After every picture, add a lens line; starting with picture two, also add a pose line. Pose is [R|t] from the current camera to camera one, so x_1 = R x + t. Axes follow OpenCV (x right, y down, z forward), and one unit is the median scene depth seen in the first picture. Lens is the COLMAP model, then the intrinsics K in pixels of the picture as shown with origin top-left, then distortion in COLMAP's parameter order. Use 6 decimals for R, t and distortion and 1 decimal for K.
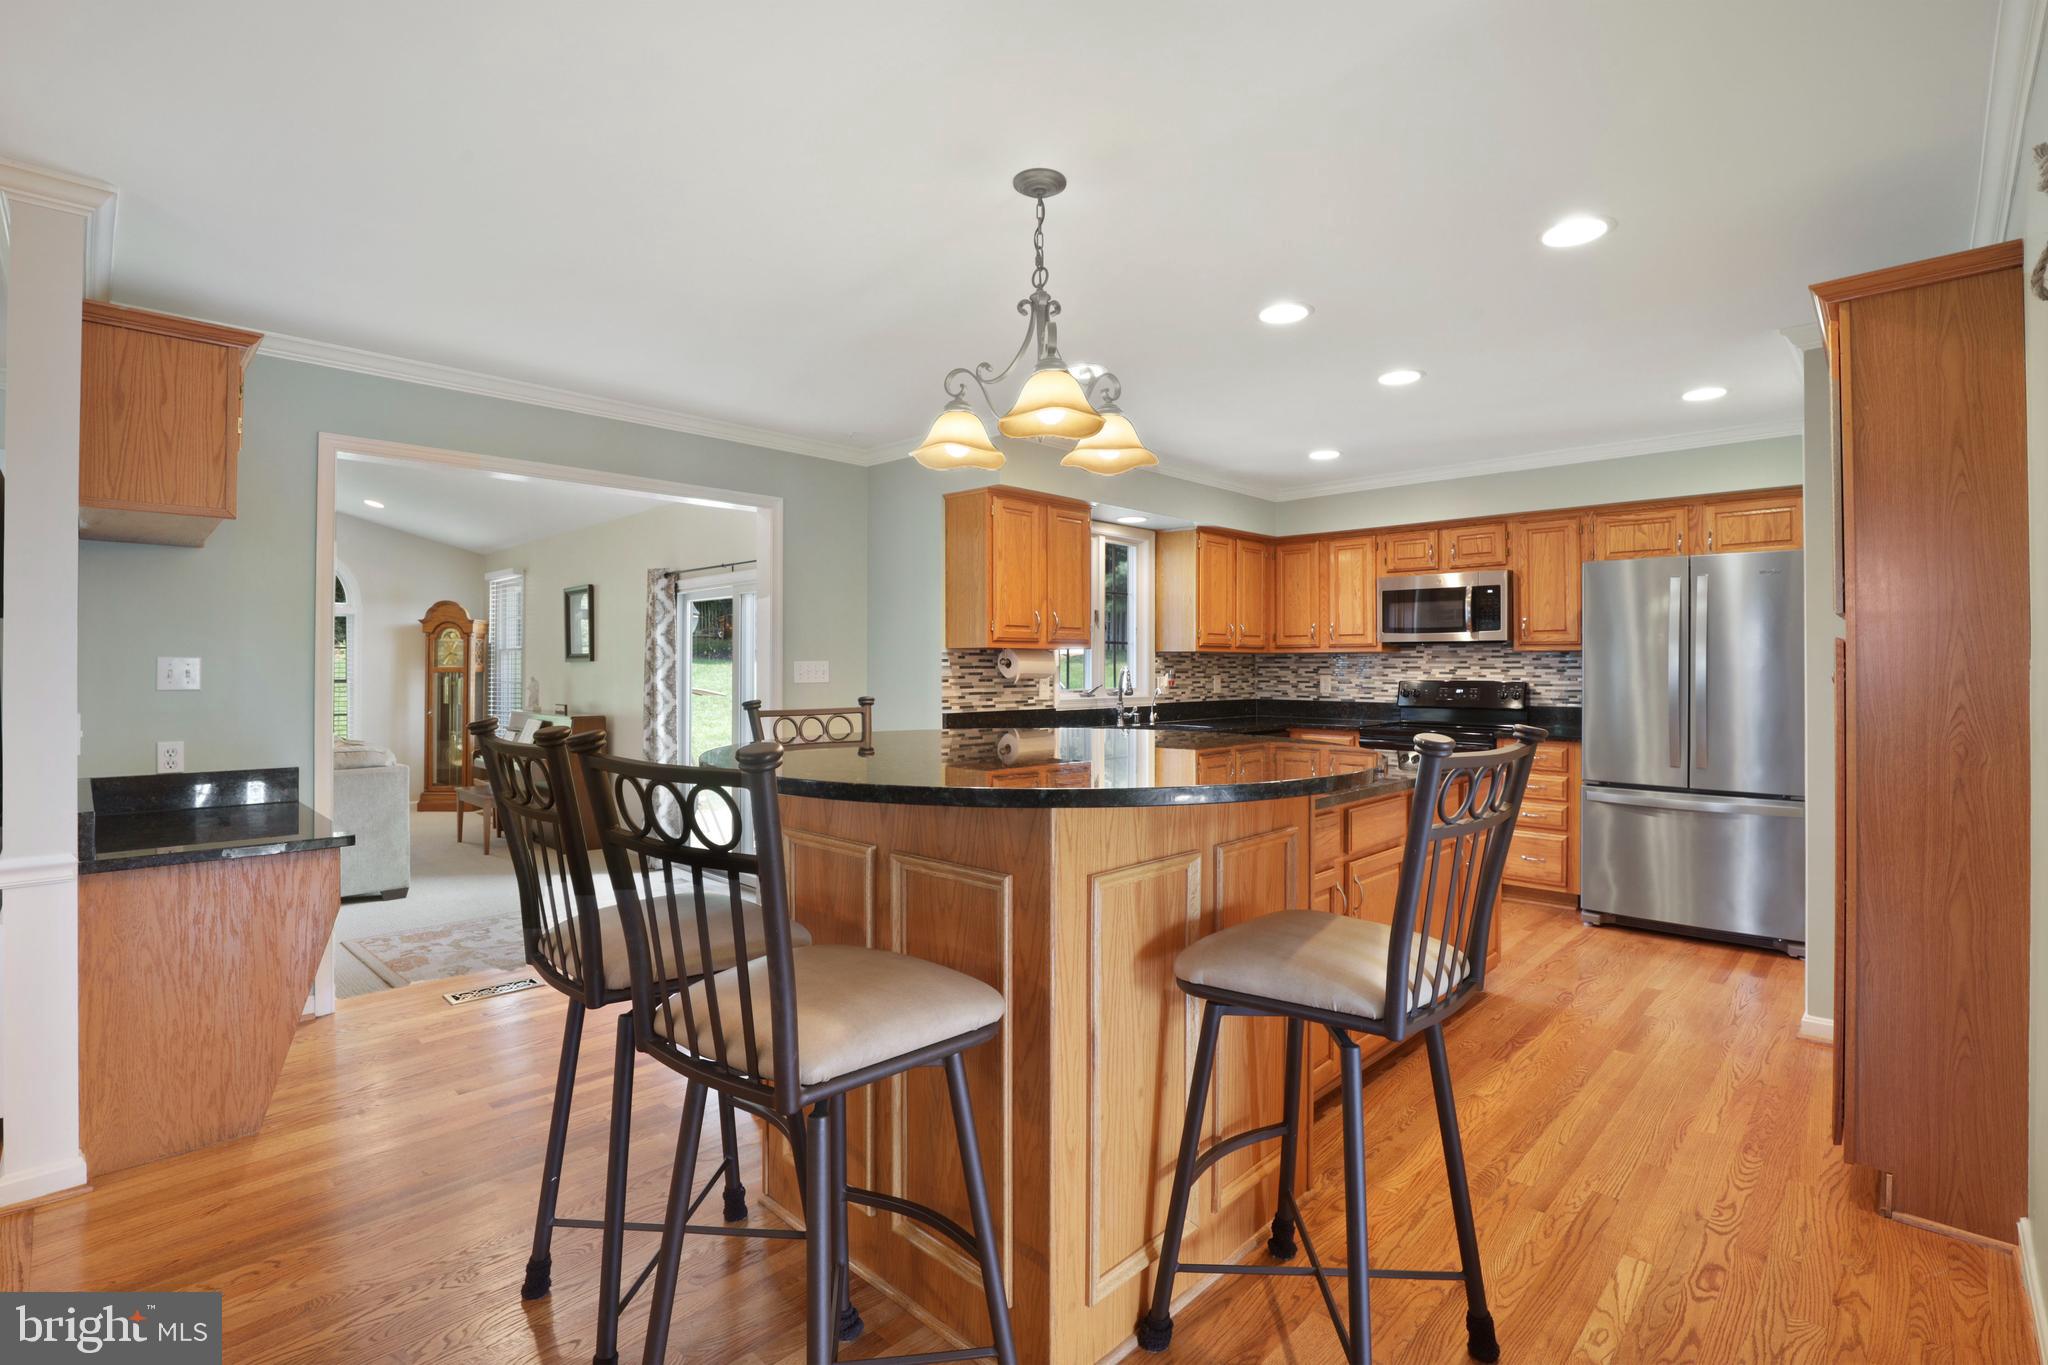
lens RADIAL K [[939.4, 0, 1017.1], [0, 939.4, 670.4], [0, 0, 1]] dist [-0.029084, -0.001246]
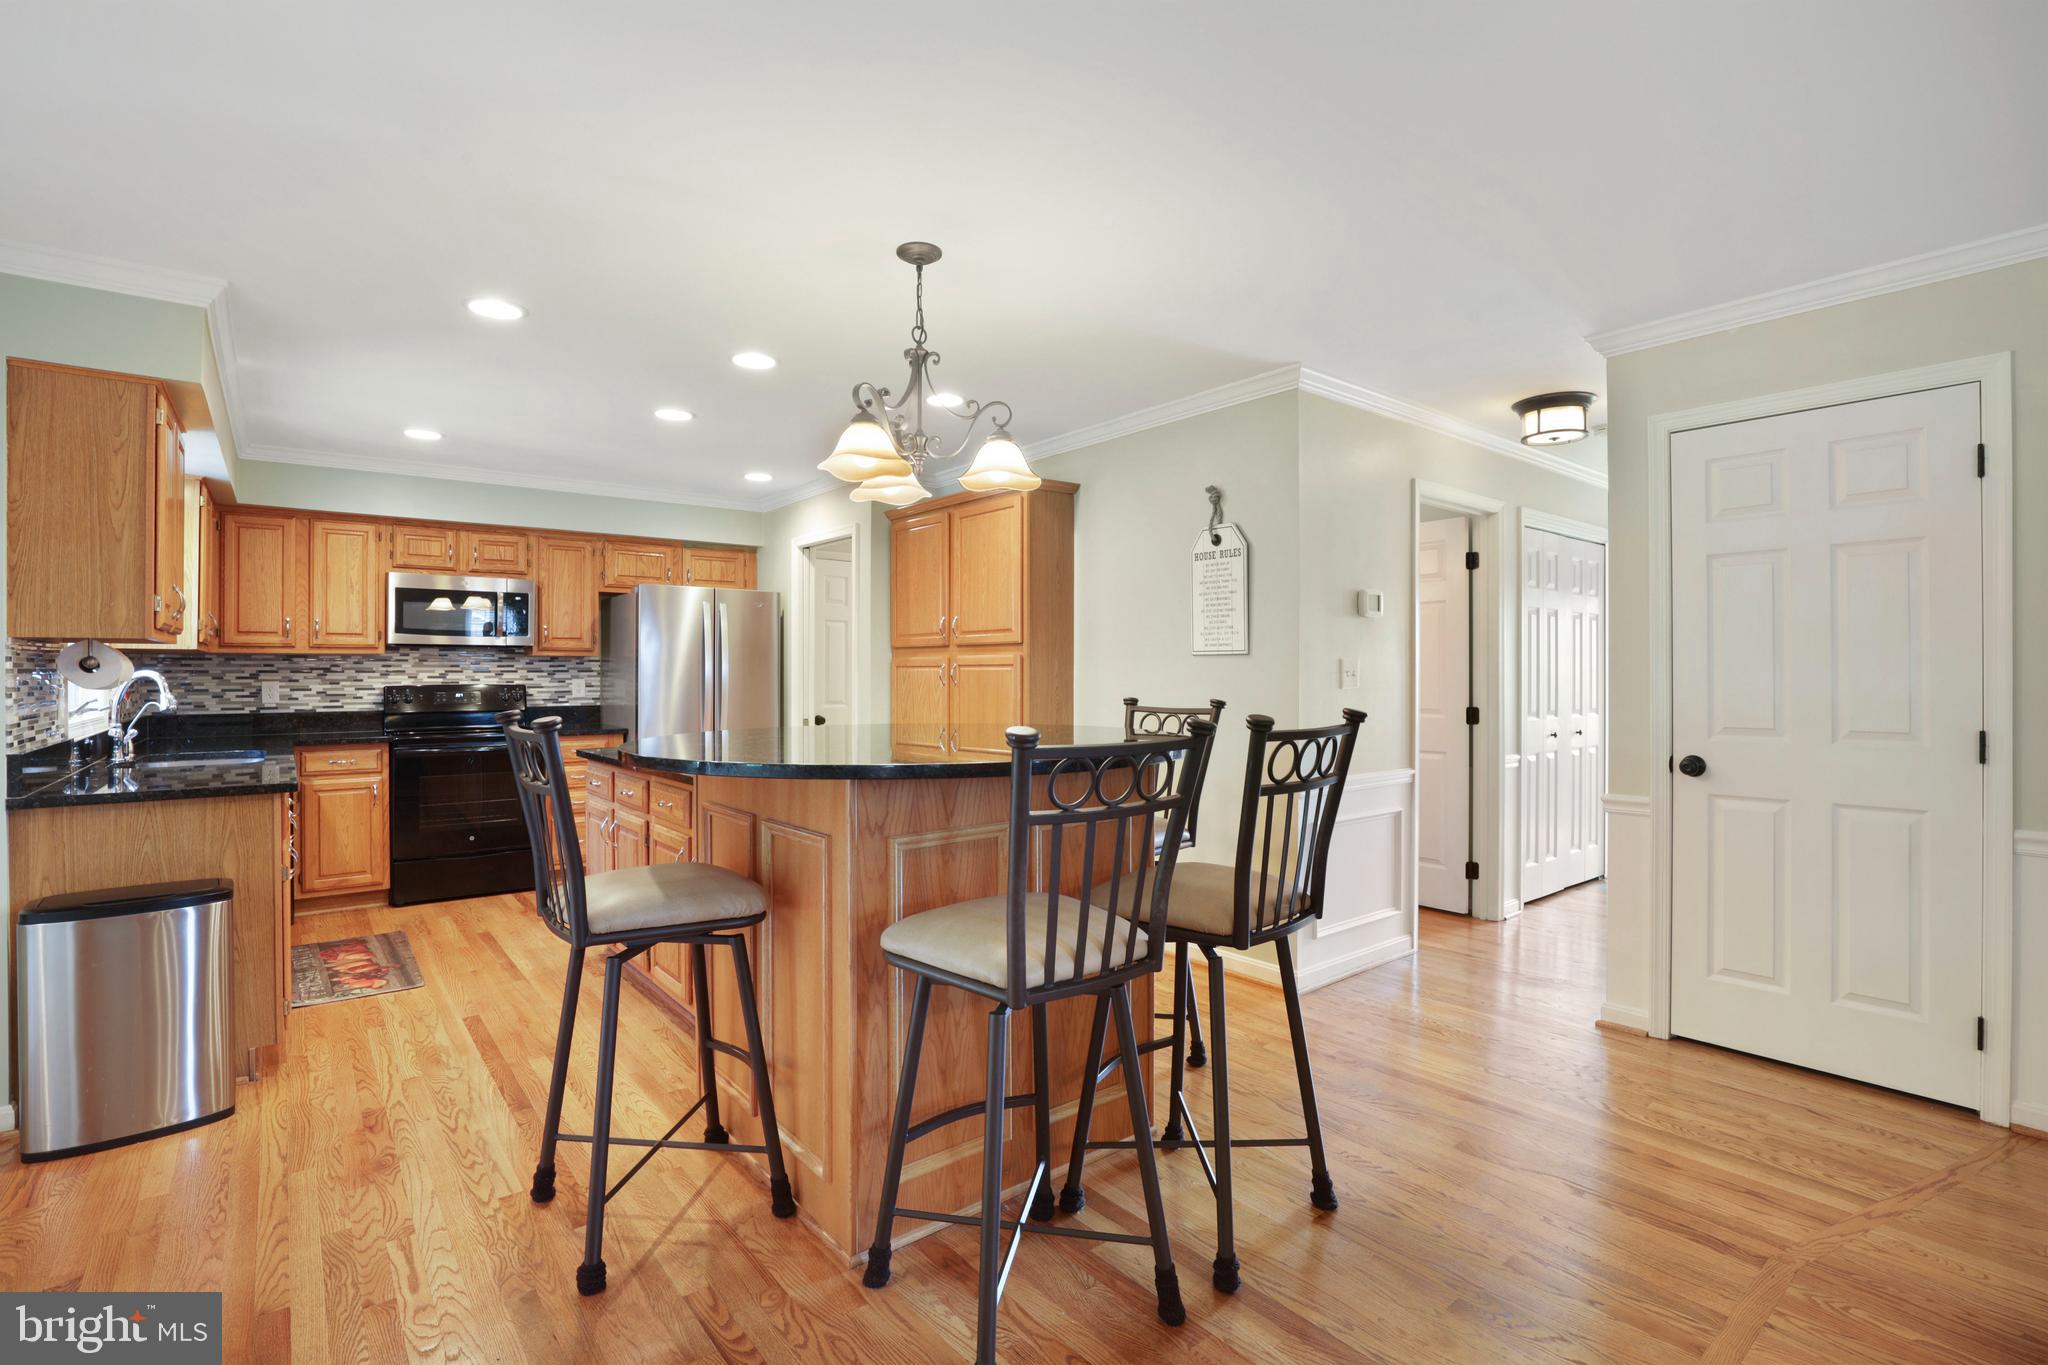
lens RADIAL K [[939.4, 0, 1013.5], [0, 939.4, 674.8], [0, 0, 1]] dist [-0.029084, -0.001246]
pose [[0.134631, -0.005277, 0.990882, -0.417743], [0.004455, 0.999979, 0.004720, -0.001490], [-0.990886, 0.003779, 0.134652, 0.284113]]
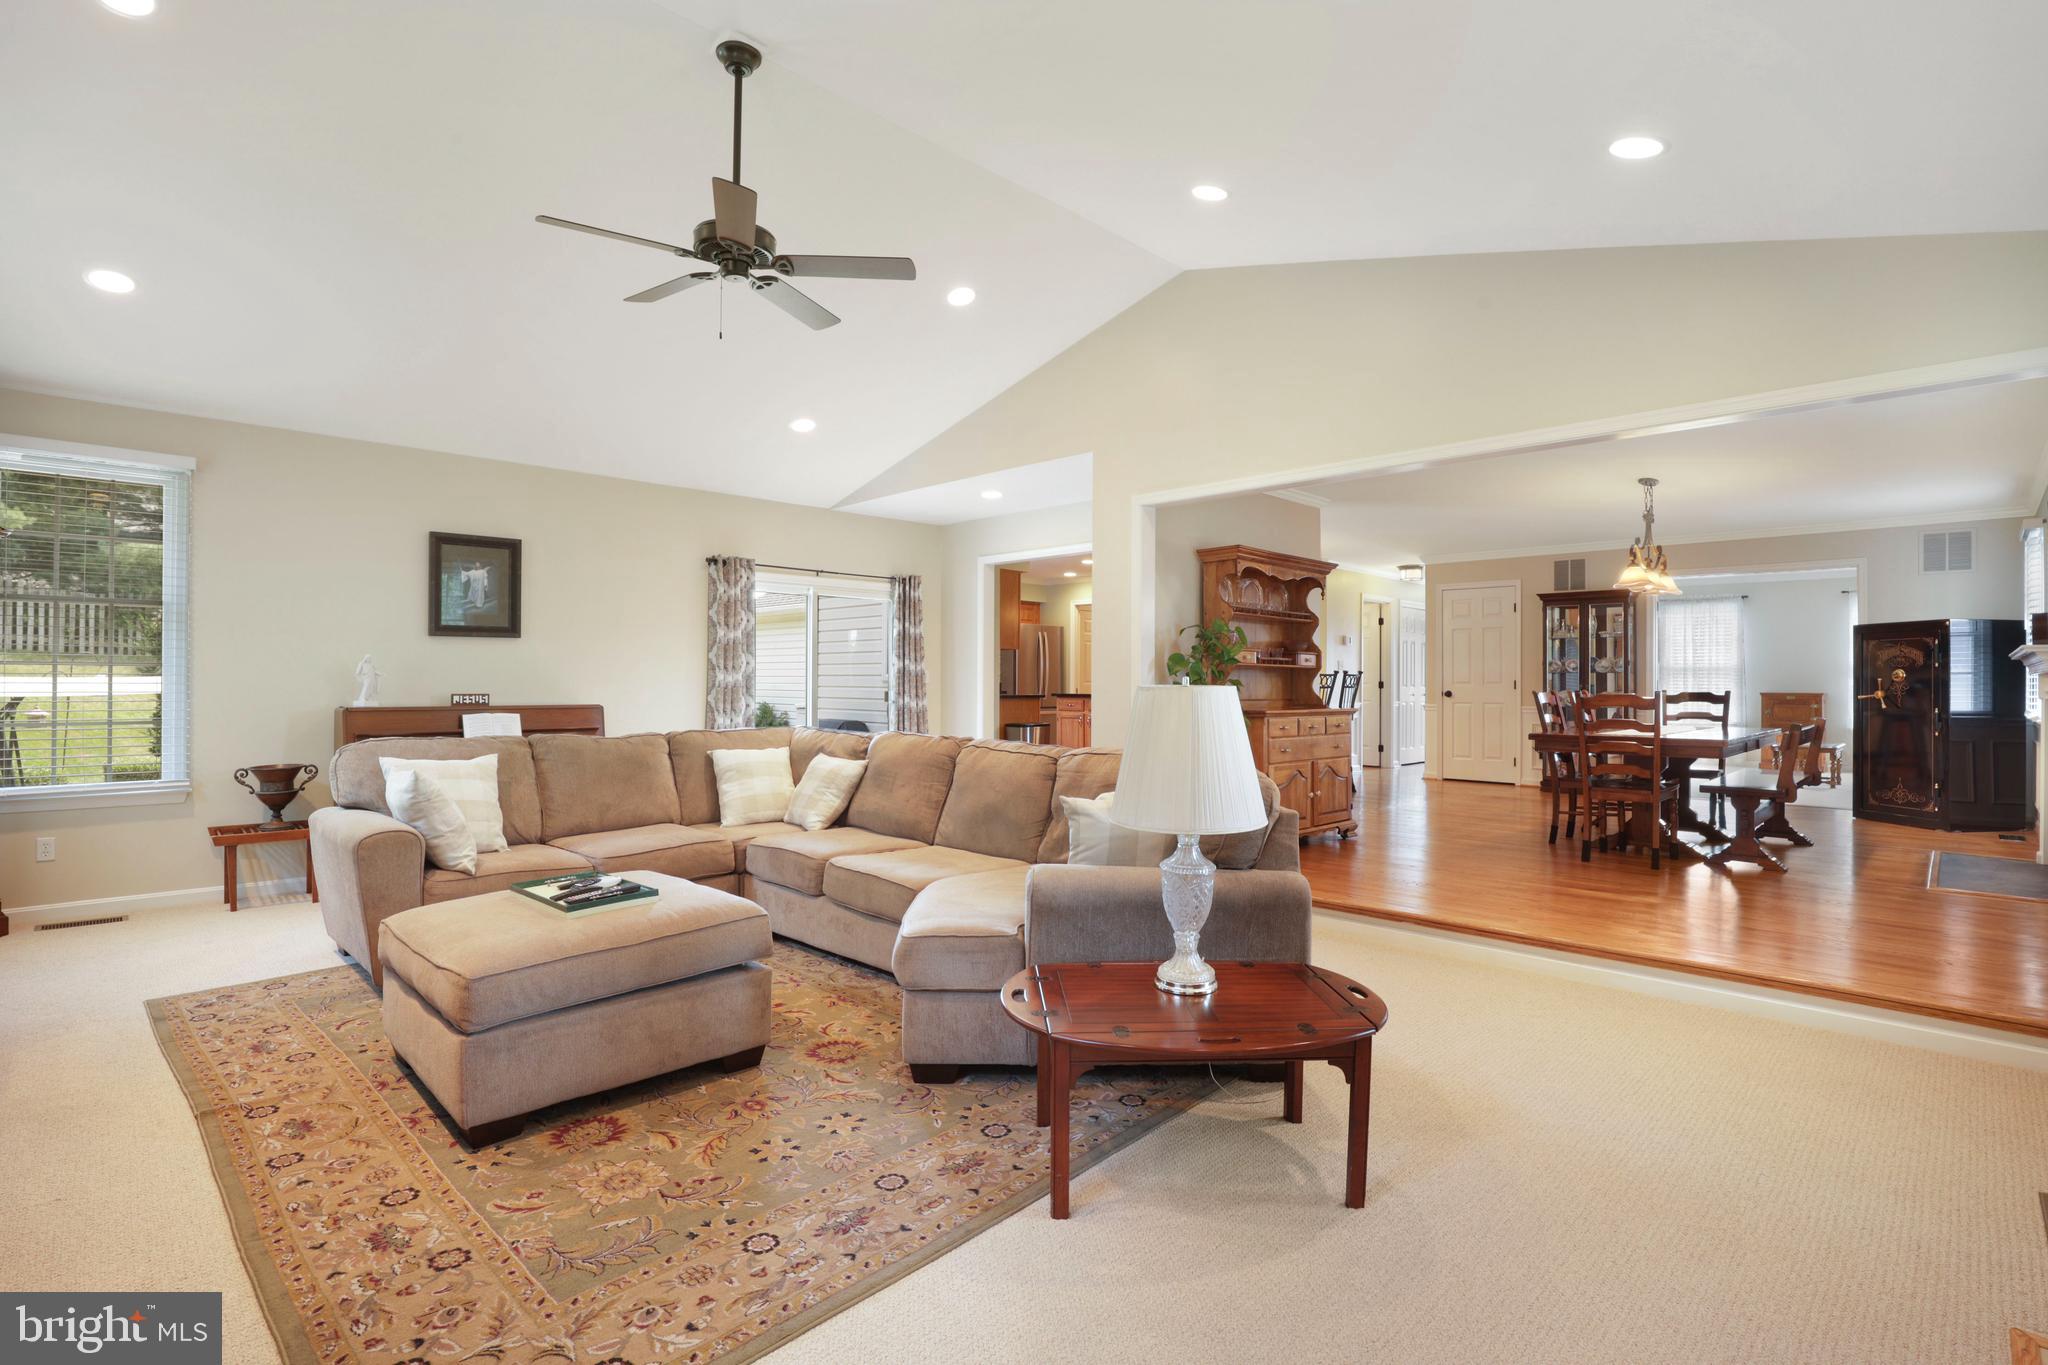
lens RADIAL K [[939.4, 0, 1024.5], [0, 939.4, 678.3], [0, 0, 1]] dist [-0.029084, -0.001246]
pose [[0.025968, -0.000782, 0.999662, -1.163839], [-0.002959, 0.999995, 0.000859, 0.016811], [-0.999658, -0.002980, 0.025965, 0.556437]]
